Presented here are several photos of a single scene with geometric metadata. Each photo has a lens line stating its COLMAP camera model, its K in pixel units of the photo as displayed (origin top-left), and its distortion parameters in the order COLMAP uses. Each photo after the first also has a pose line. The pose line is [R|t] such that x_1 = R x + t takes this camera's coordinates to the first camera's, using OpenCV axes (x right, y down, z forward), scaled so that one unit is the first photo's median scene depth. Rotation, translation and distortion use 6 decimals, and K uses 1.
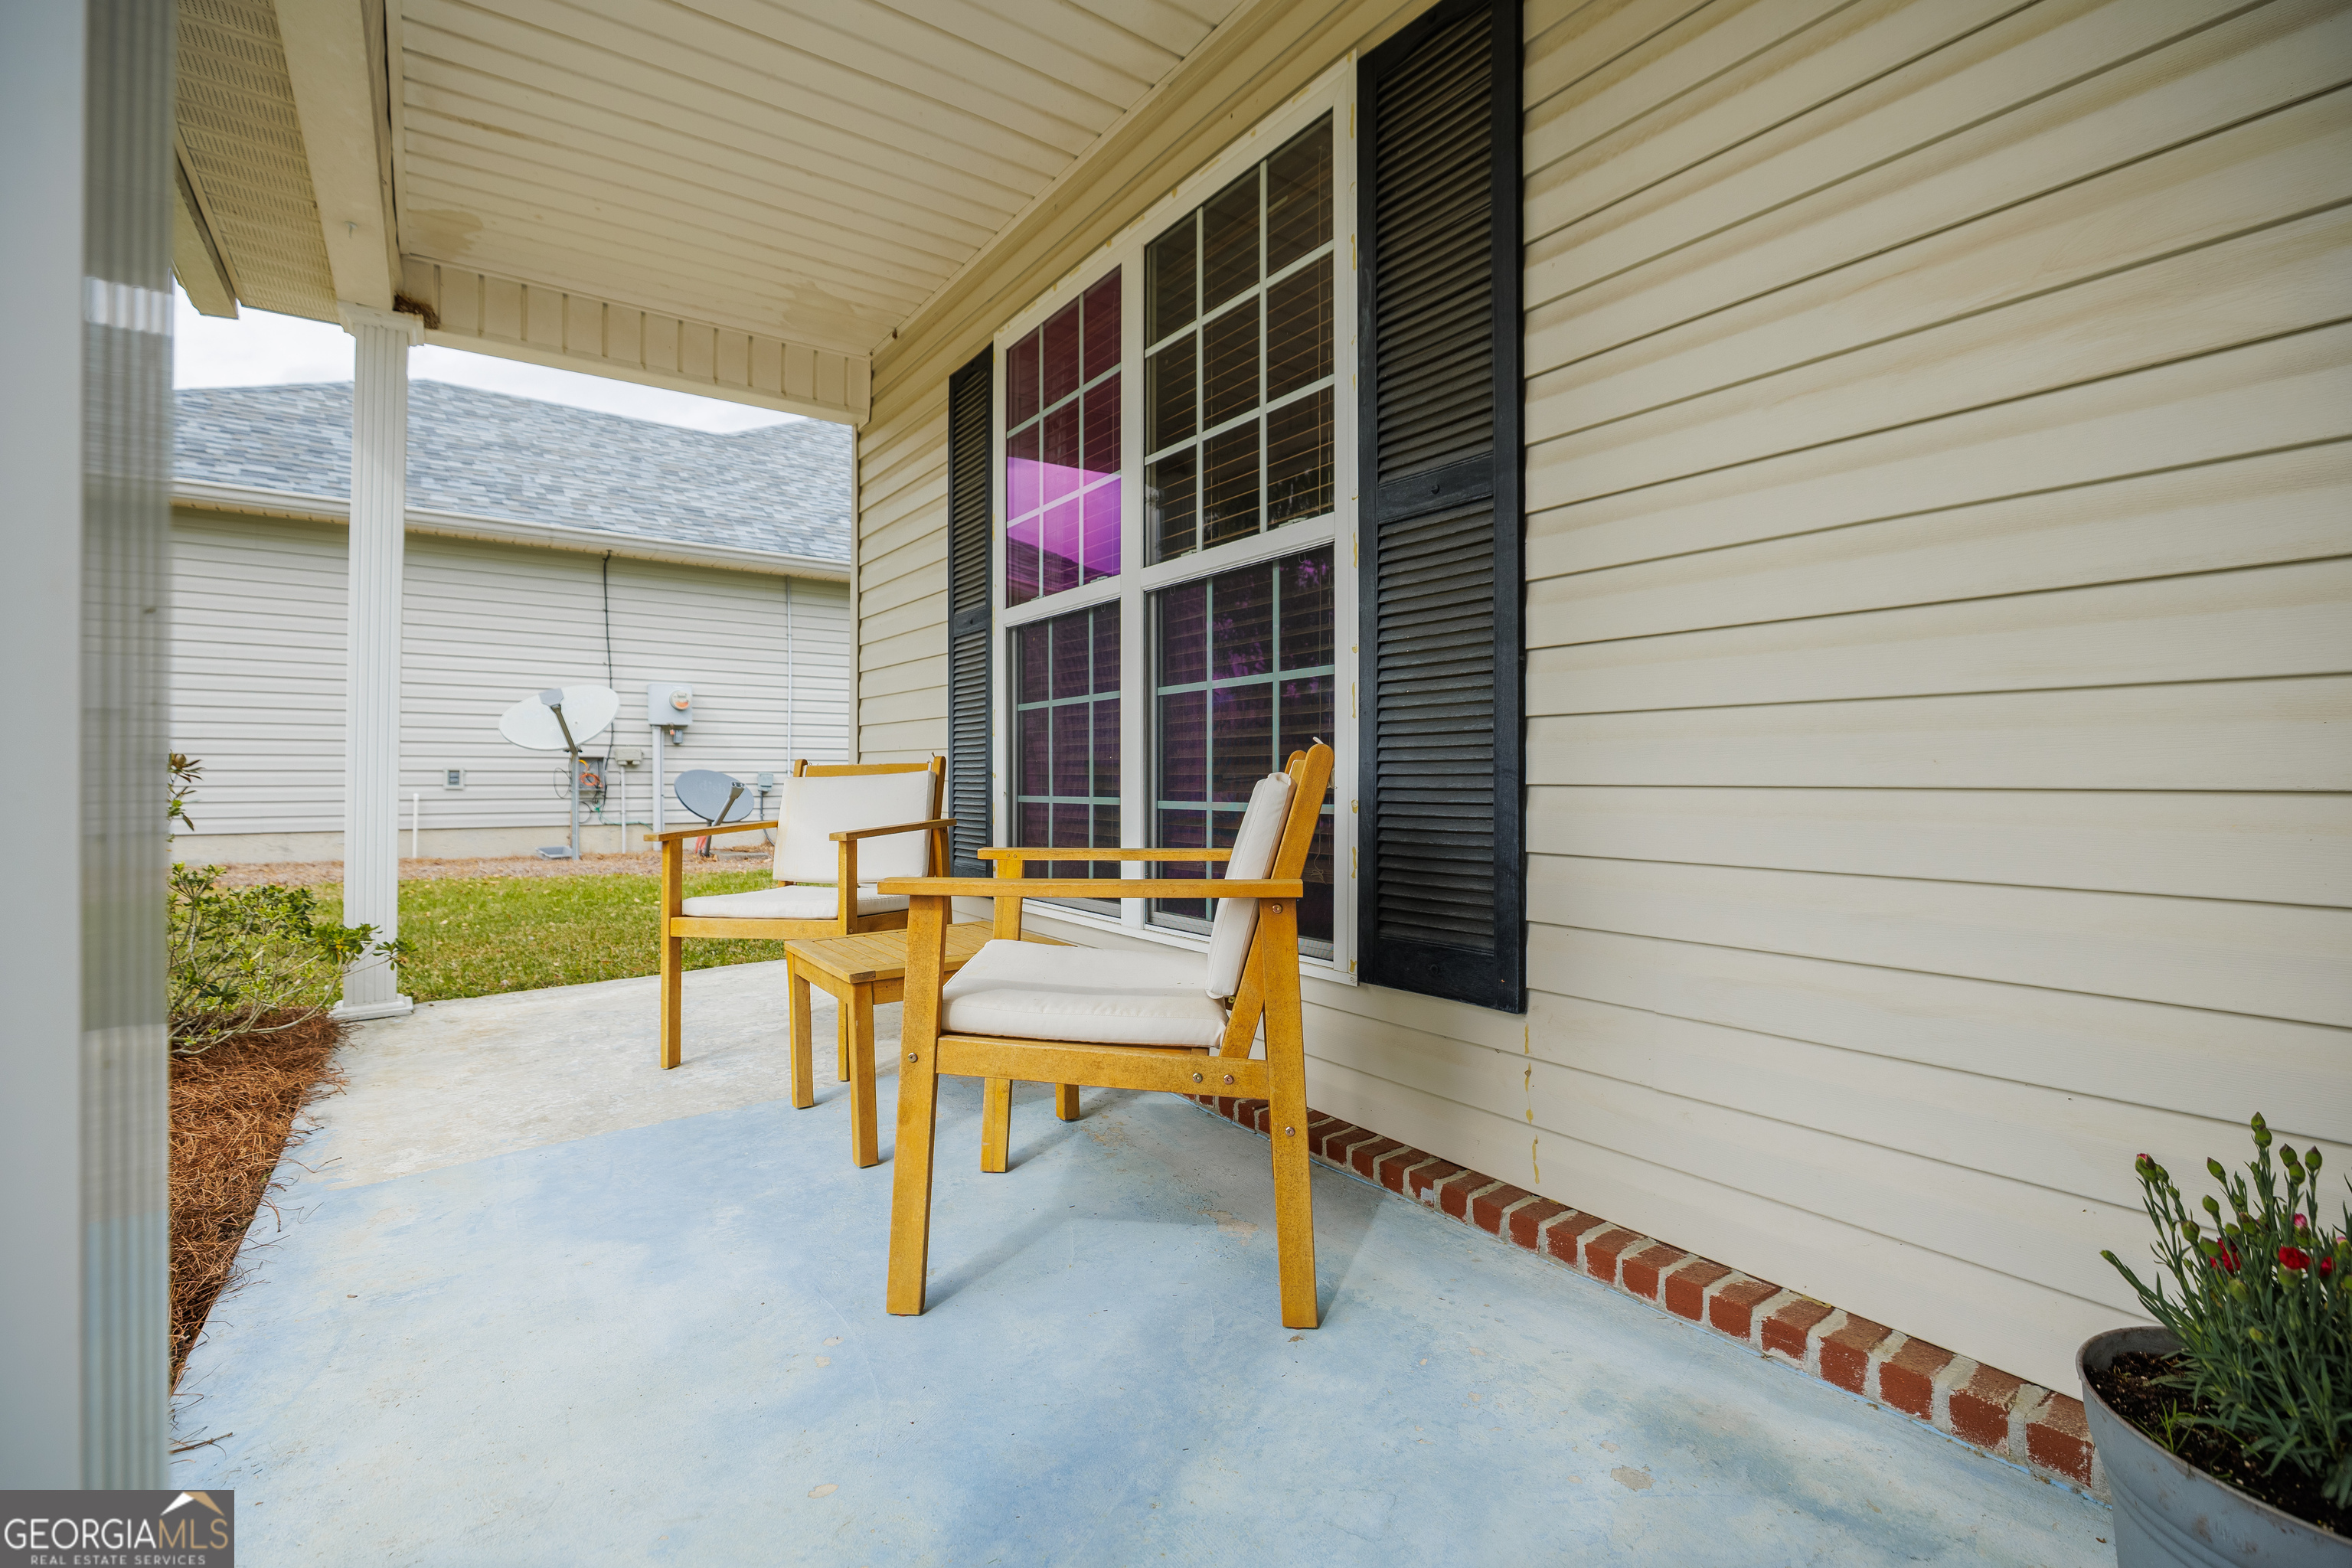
lens RADIAL K [[1035.1, 0, 1176.1], [0, 1035.1, 776.2], [0, 0, 1]] dist [0.000652, -0.000587]
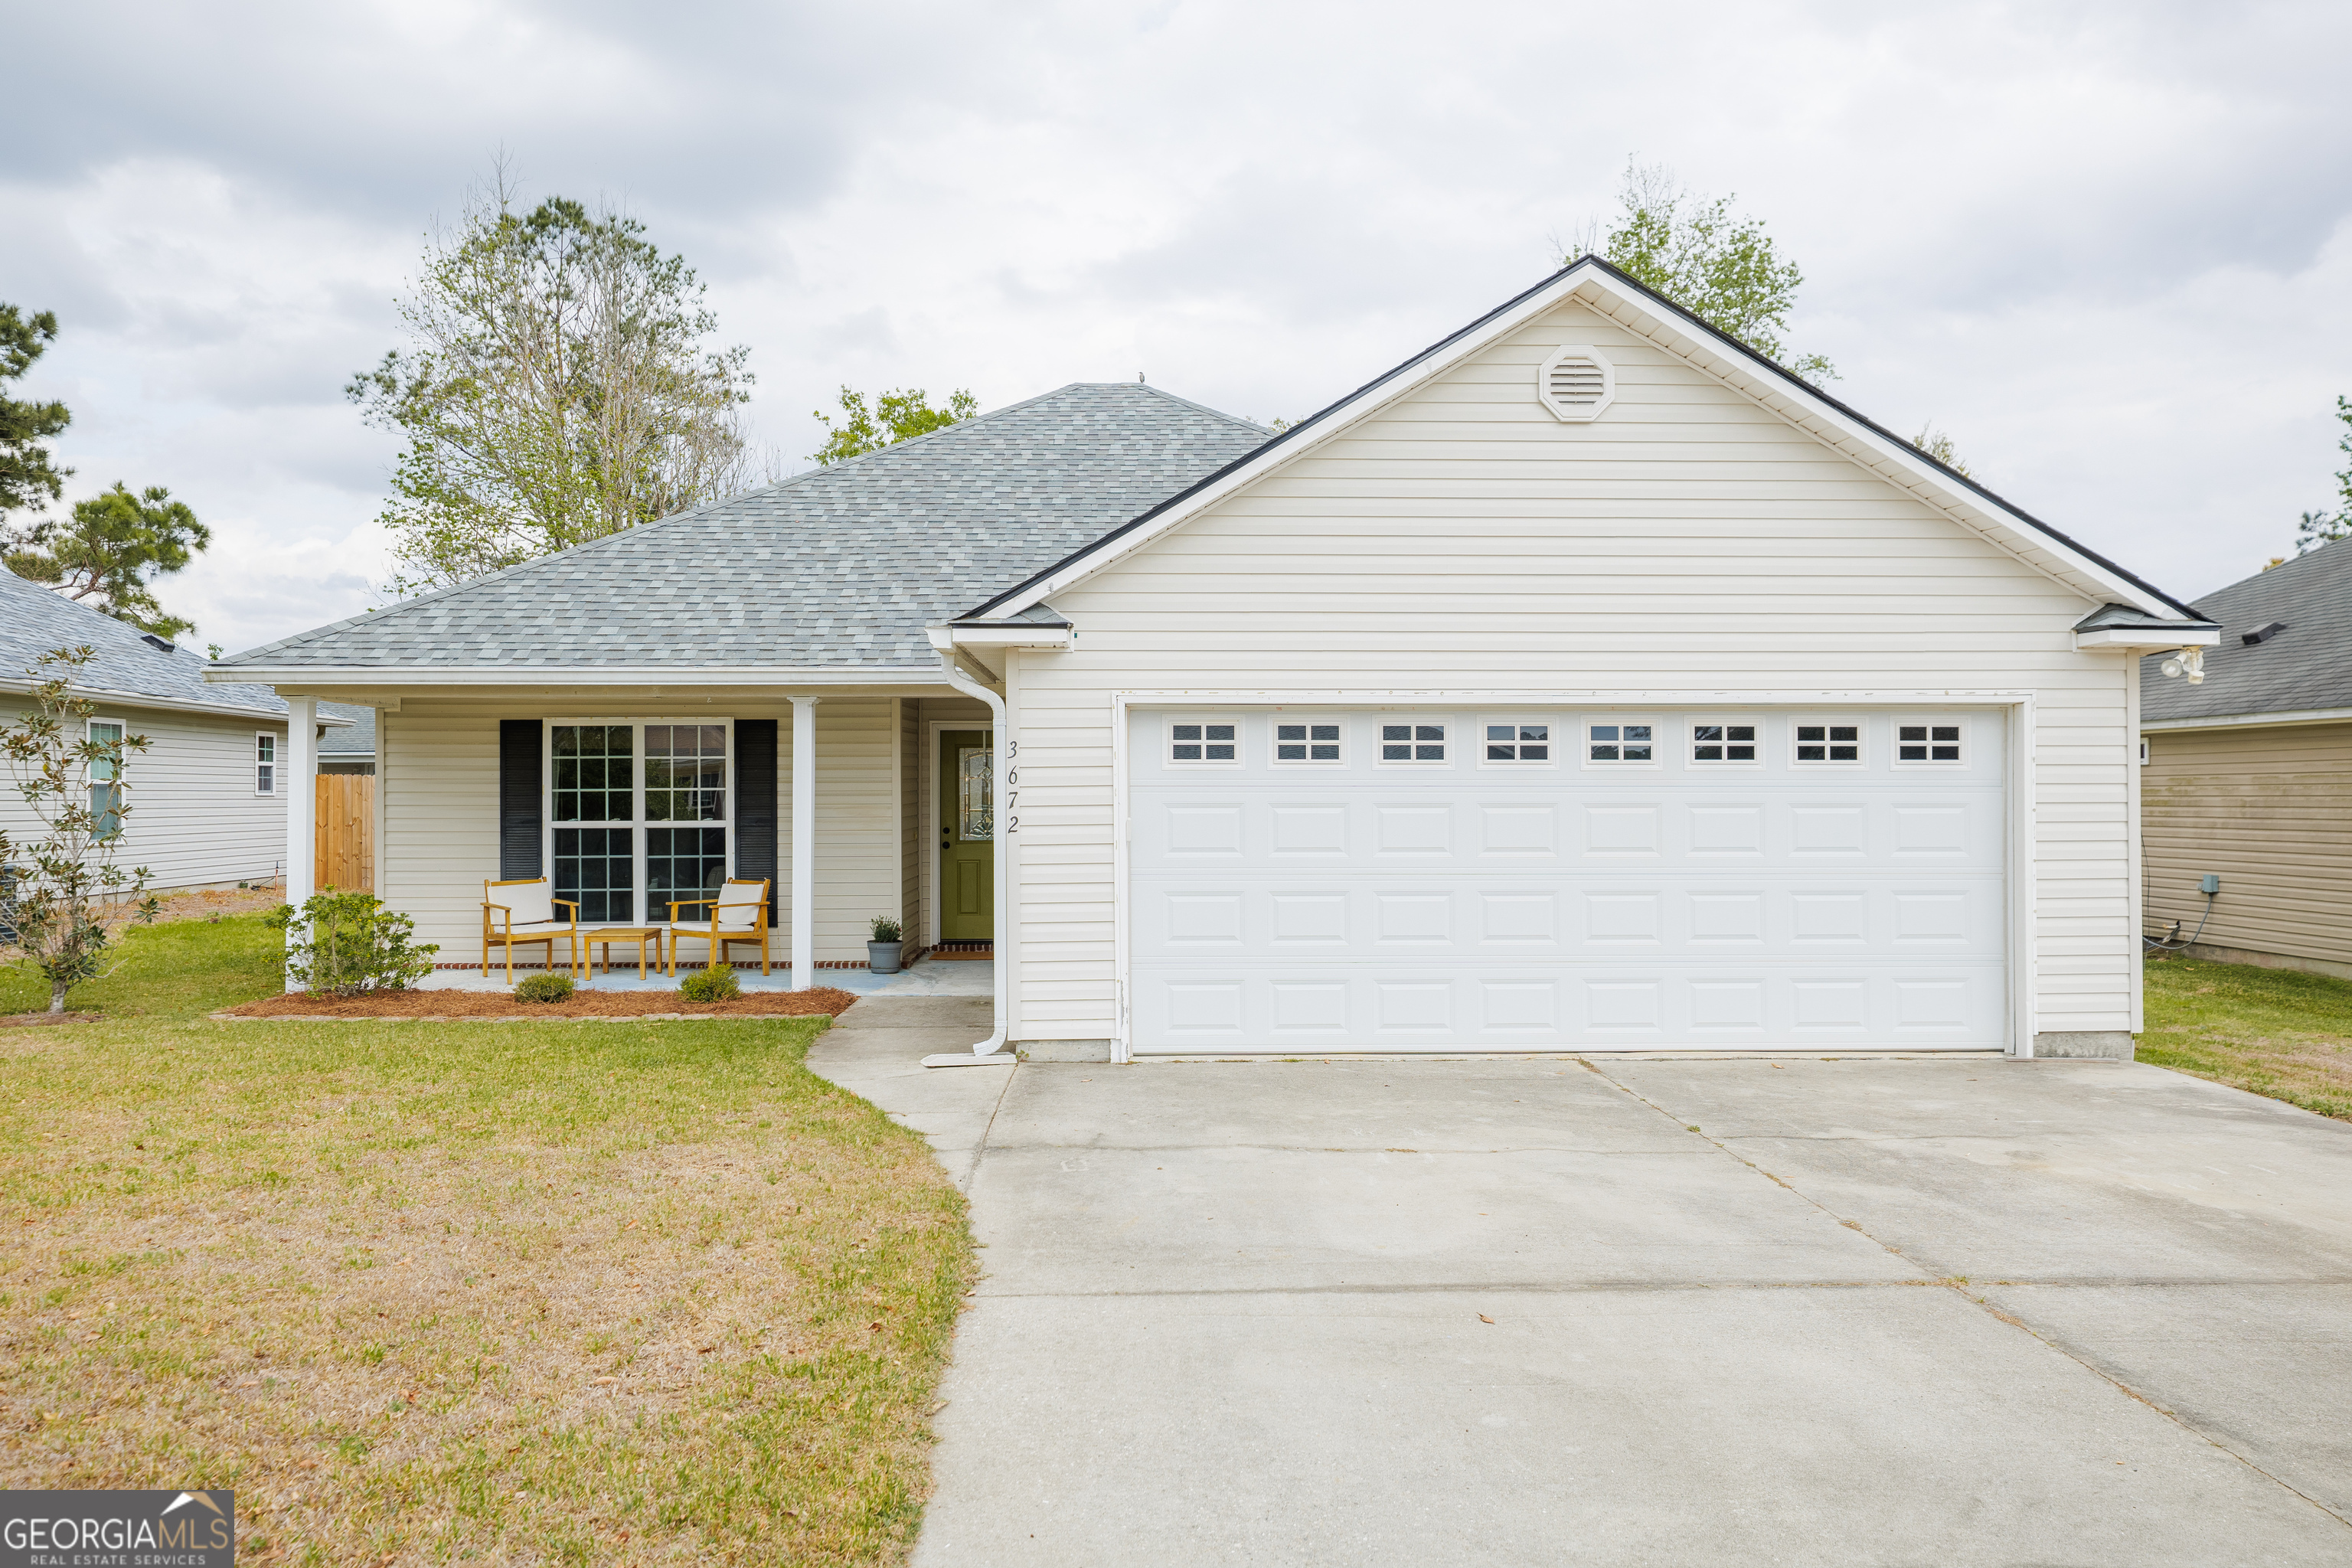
lens RADIAL K [[1705.0, 0, 1176.0], [0, 1705.0, 784.0], [0, 0, 1]] dist [0.000891, 0.009314]
pose [[0.559213, 0.003861, 0.829015, -3.761503], [0.002740, 0.999975, -0.006505, -0.286948], [-0.829019, 0.005909, 0.559189, -3.632227]]
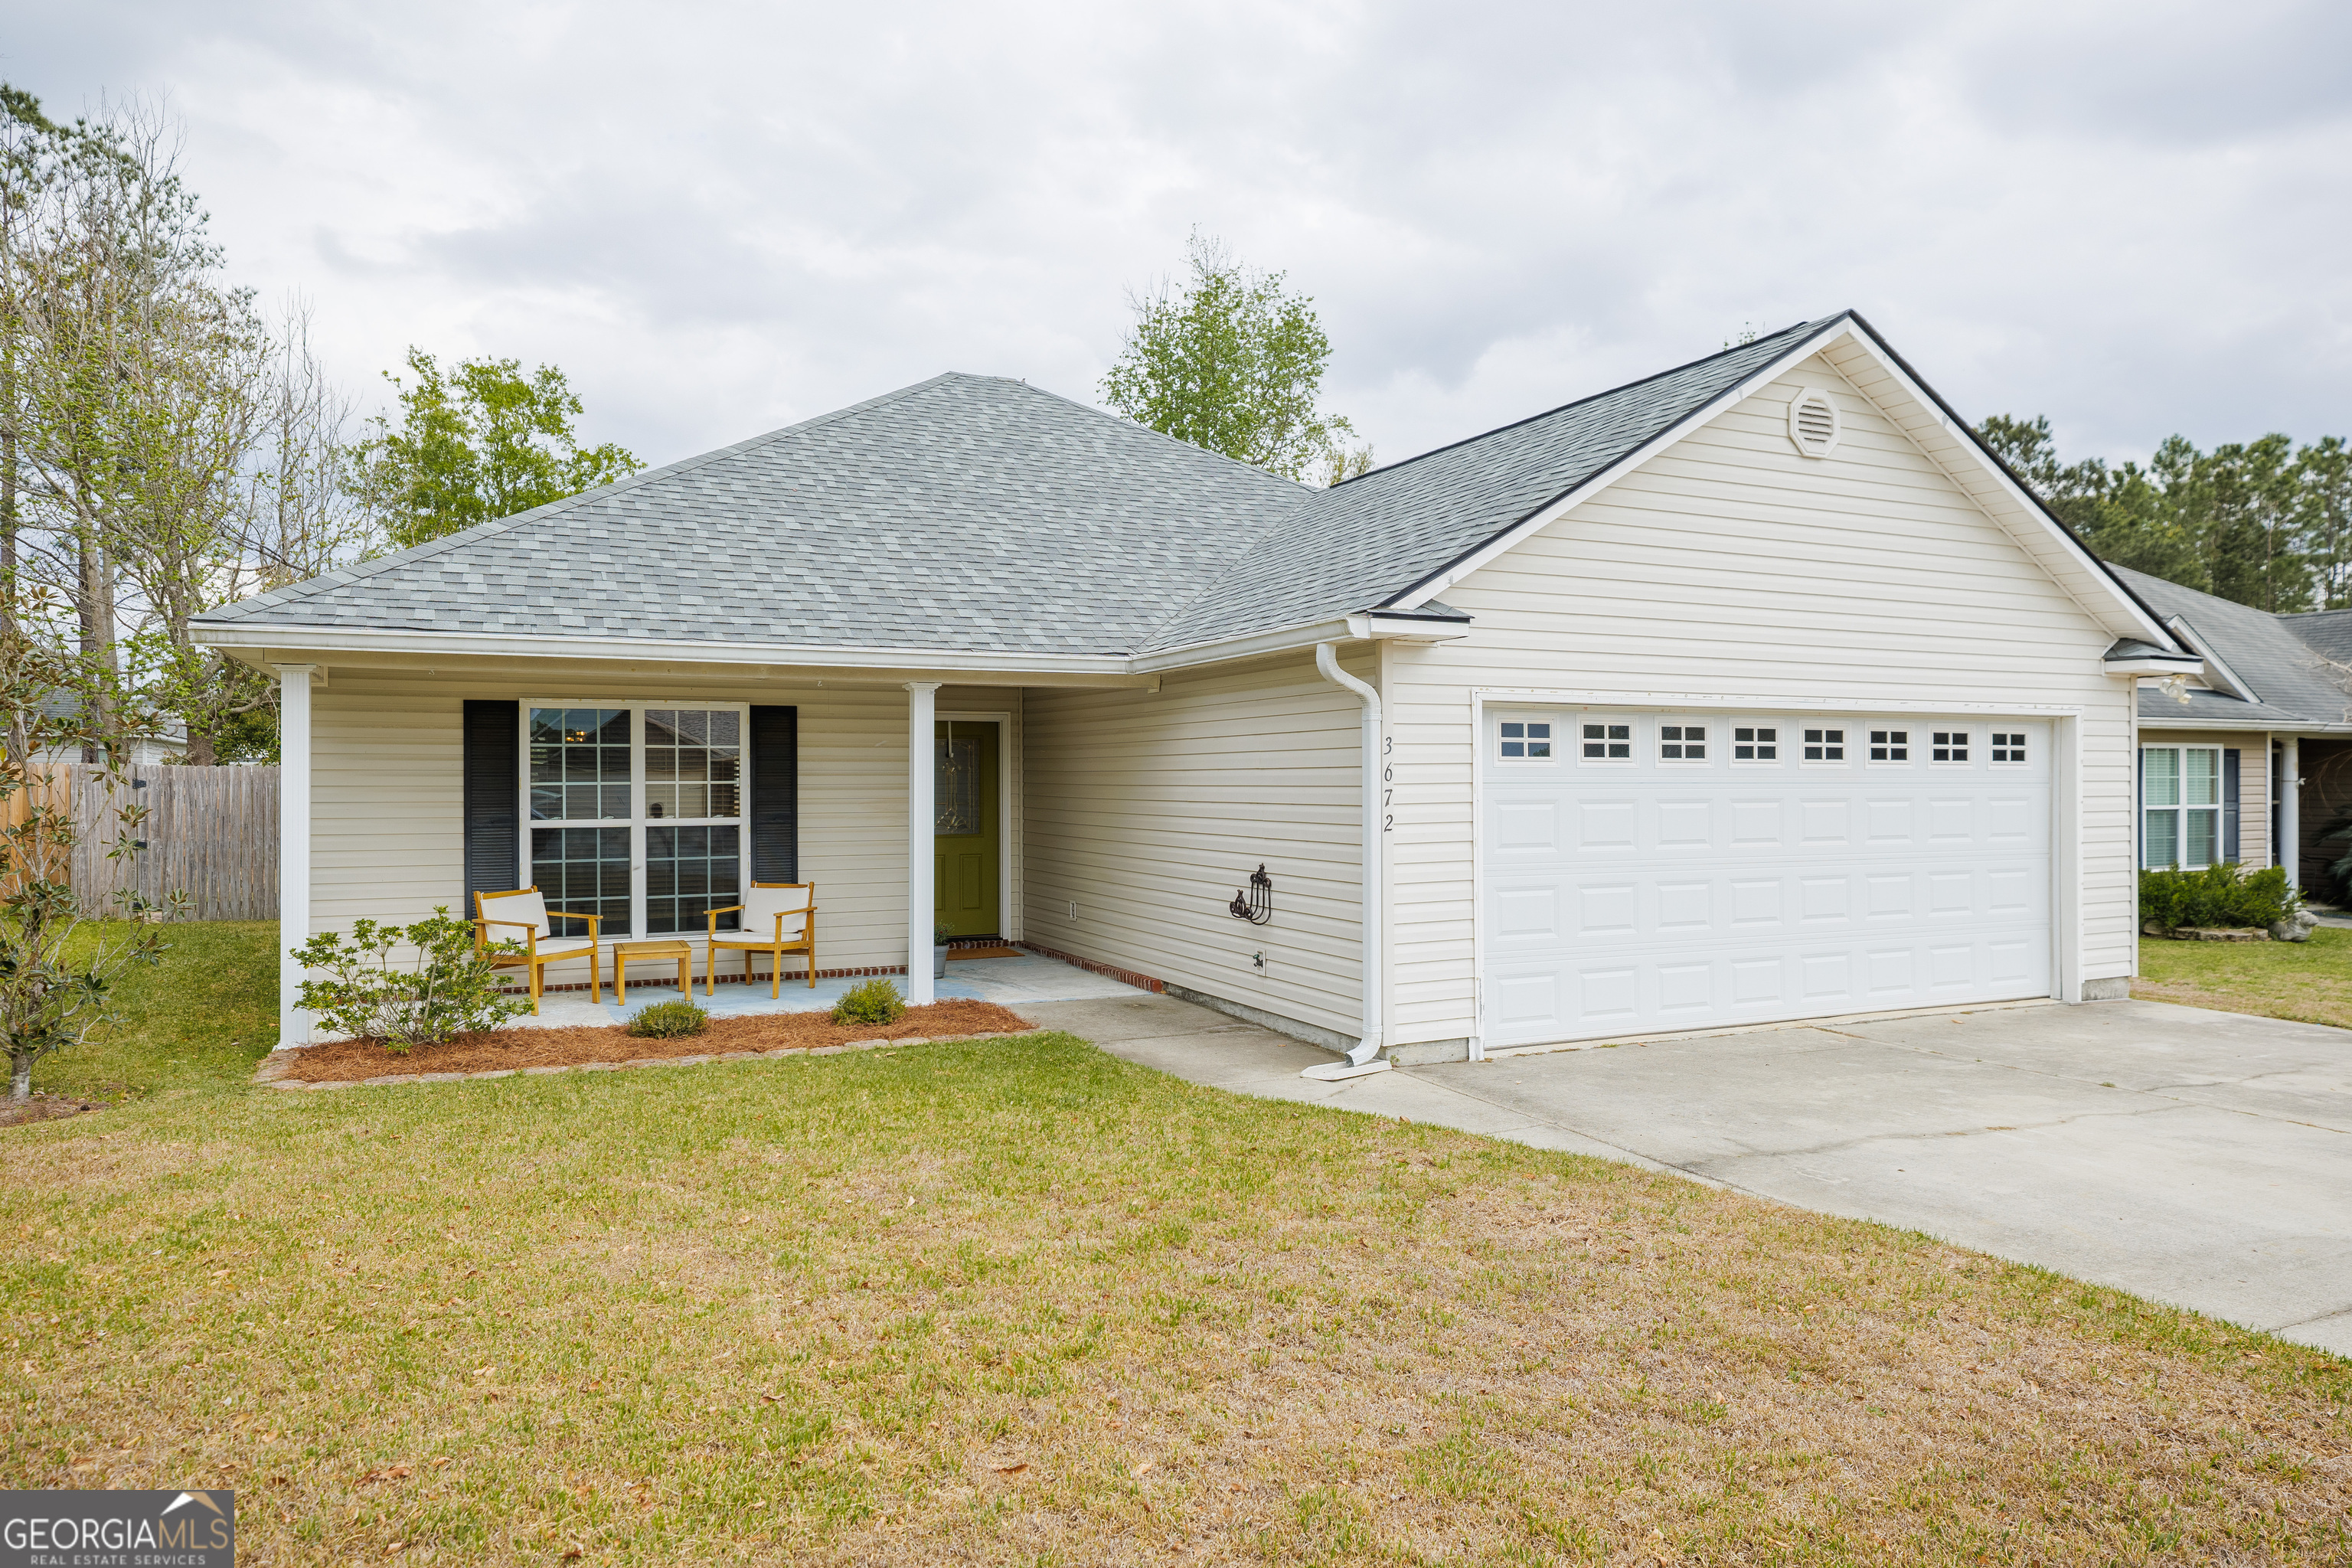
lens RADIAL K [[1504.0, 0, 1176.0], [0, 1504.0, 784.0], [0, 0, 1]] dist [-0.001836, 0.004521]
pose [[0.172554, -0.004733, 0.984989, -4.094930], [0.001800, 0.999988, 0.004490, -0.322890], [-0.984998, 0.000998, 0.172560, -1.264524]]
